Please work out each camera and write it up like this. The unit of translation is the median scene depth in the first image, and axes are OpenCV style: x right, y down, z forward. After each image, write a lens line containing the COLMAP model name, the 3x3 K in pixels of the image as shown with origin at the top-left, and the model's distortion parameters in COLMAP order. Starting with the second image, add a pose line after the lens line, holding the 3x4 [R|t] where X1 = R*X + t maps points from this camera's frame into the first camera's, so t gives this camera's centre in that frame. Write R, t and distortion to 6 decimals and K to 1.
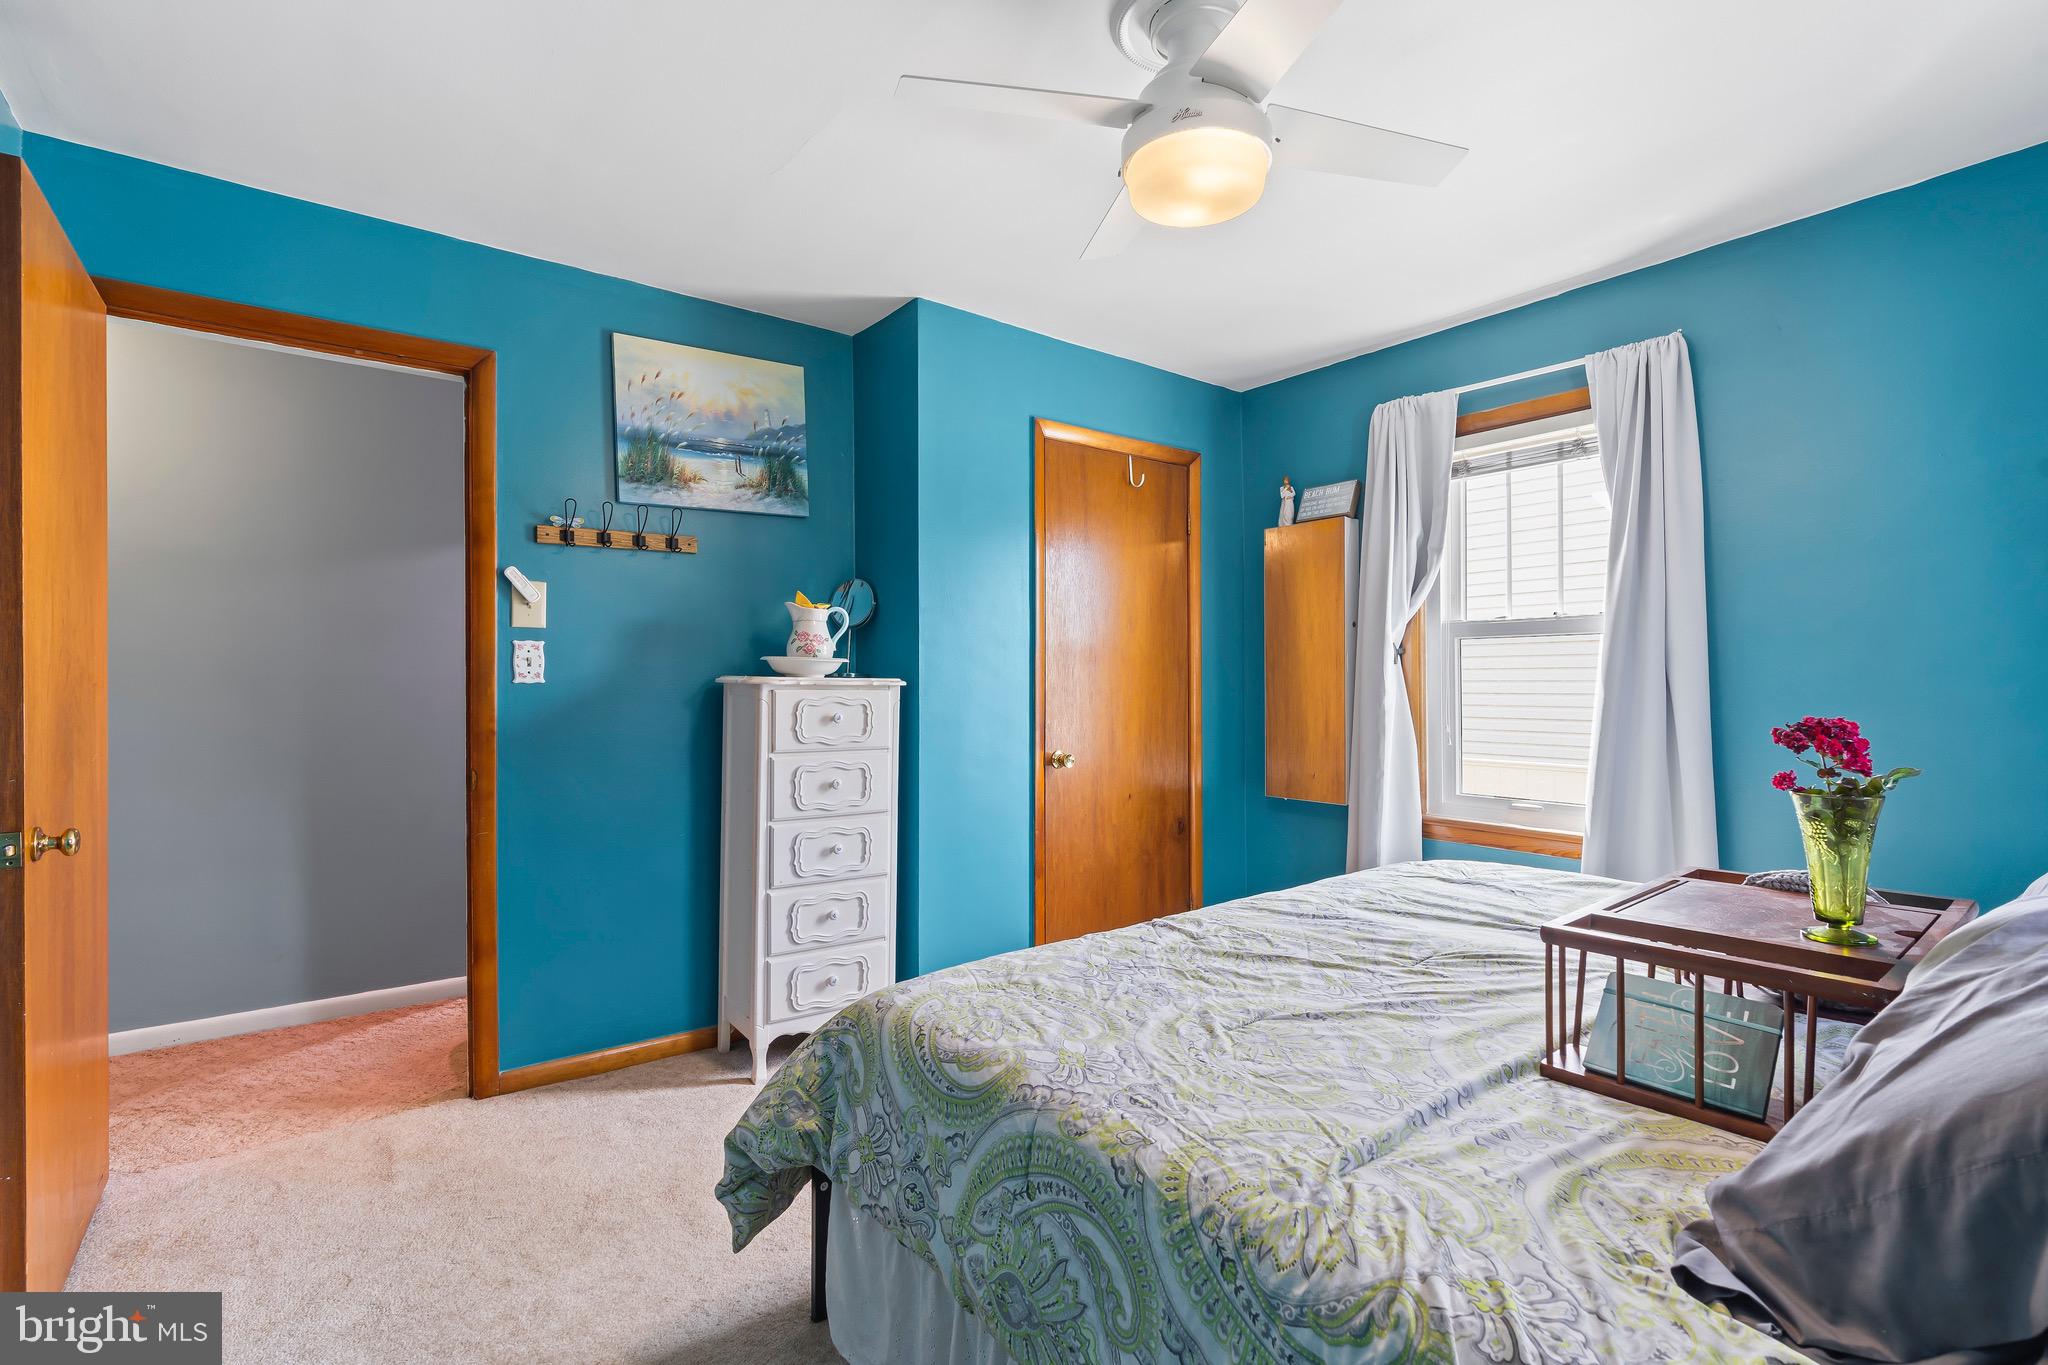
lens RADIAL K [[936.9, 0, 1020.7], [0, 936.9, 677.2], [0, 0, 1]] dist [-0.000192, 0.000640]
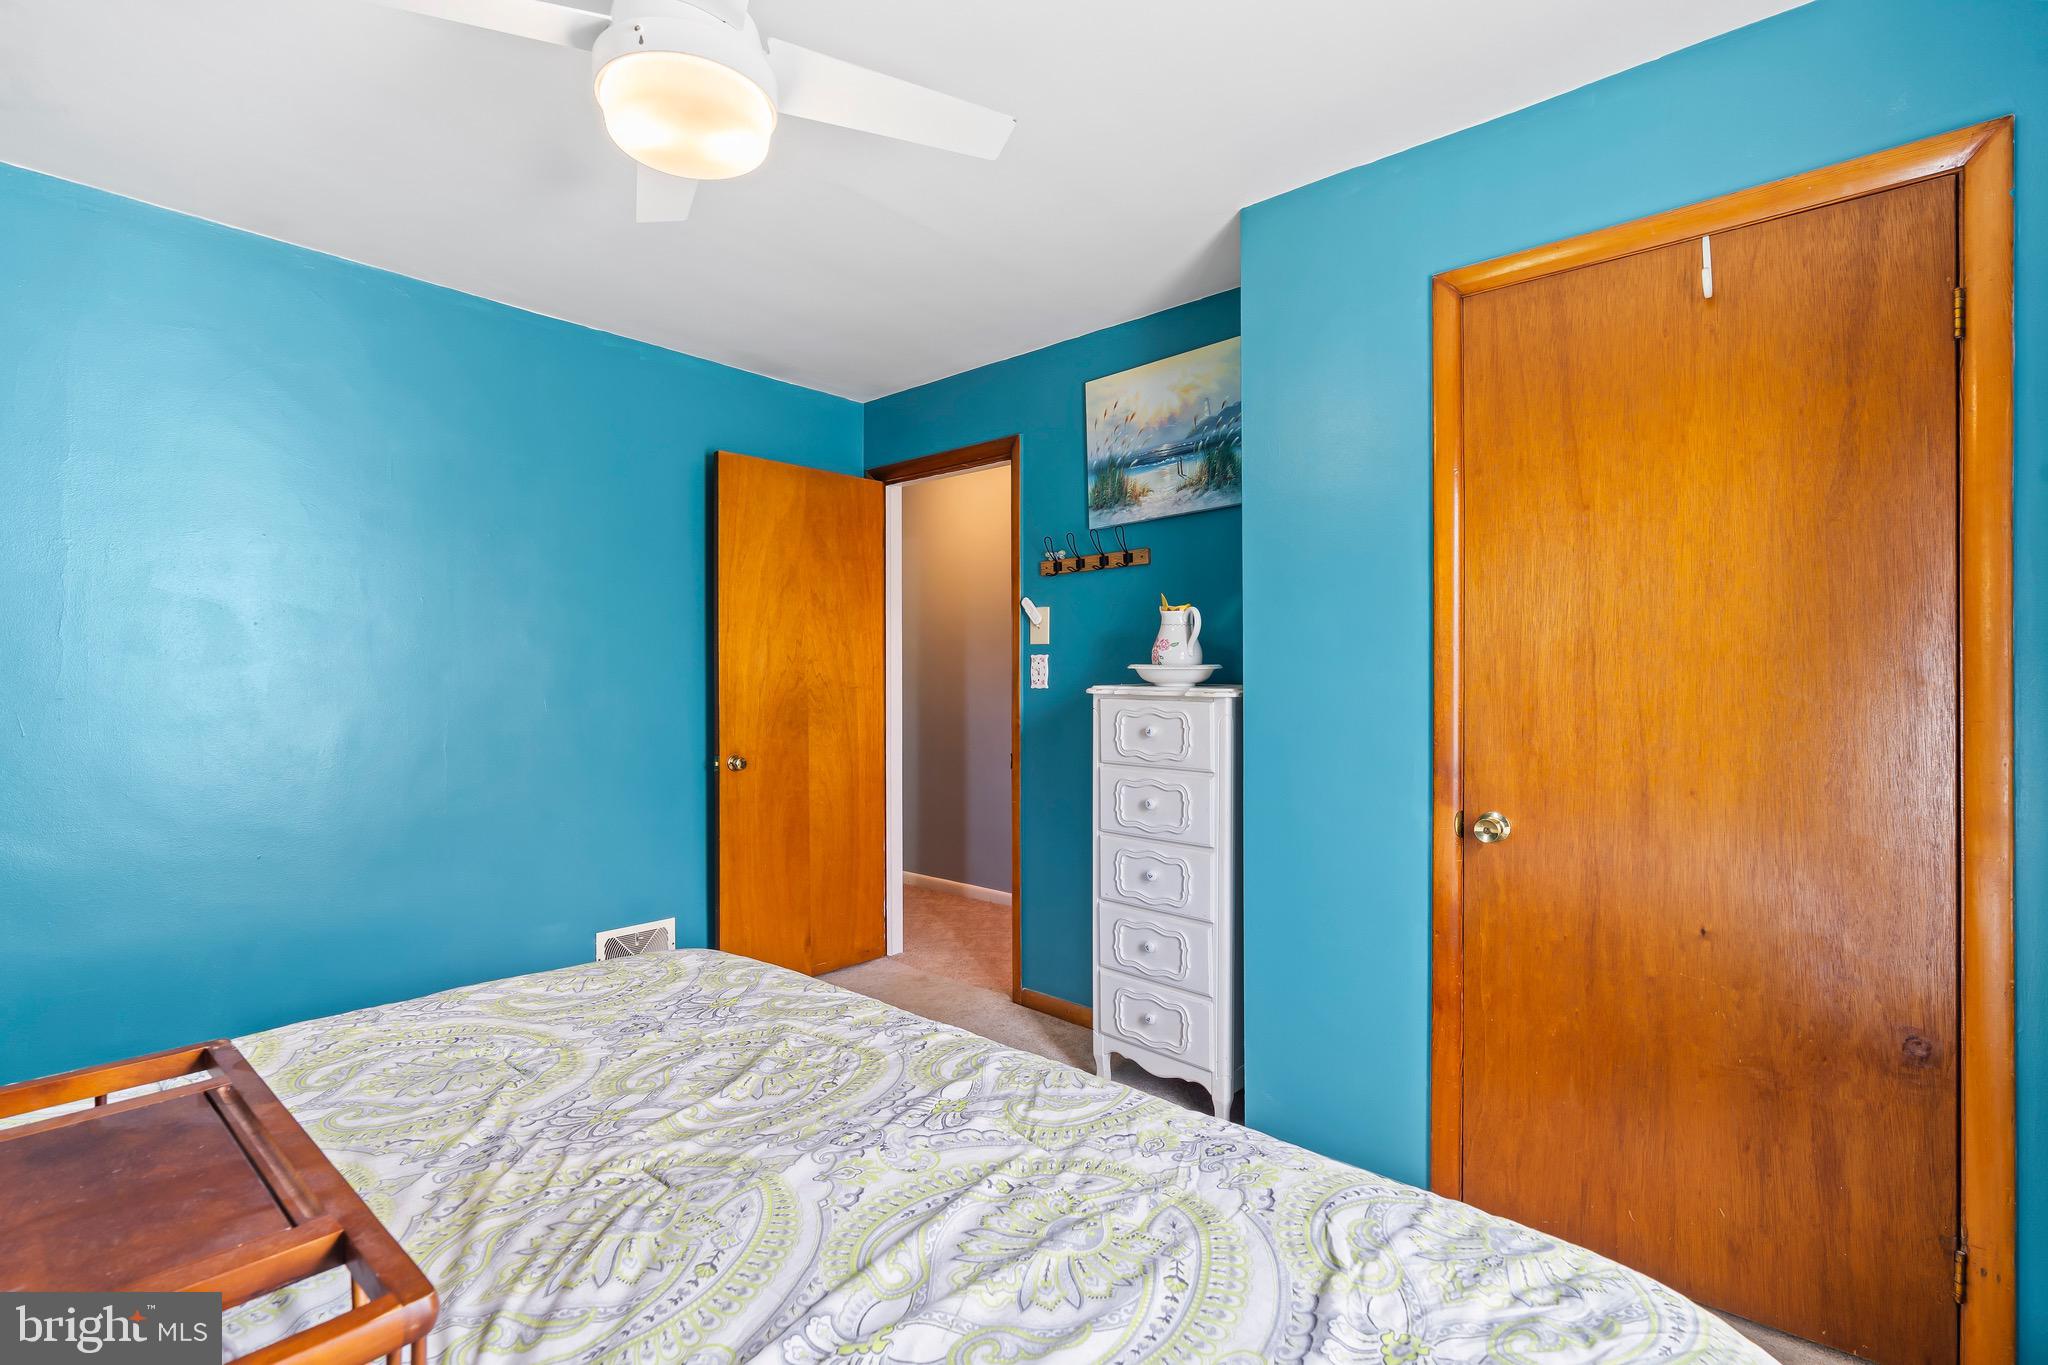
lens RADIAL K [[936.9, 0, 1020.7], [0, 936.9, 677.2], [0, 0, 1]] dist [-0.000192, 0.000640]
pose [[0.187505, 0.002328, -0.982261, 0.657400], [0.002552, 0.999993, 0.002858, -0.011806], [0.982260, -0.003043, 0.187497, 0.690989]]
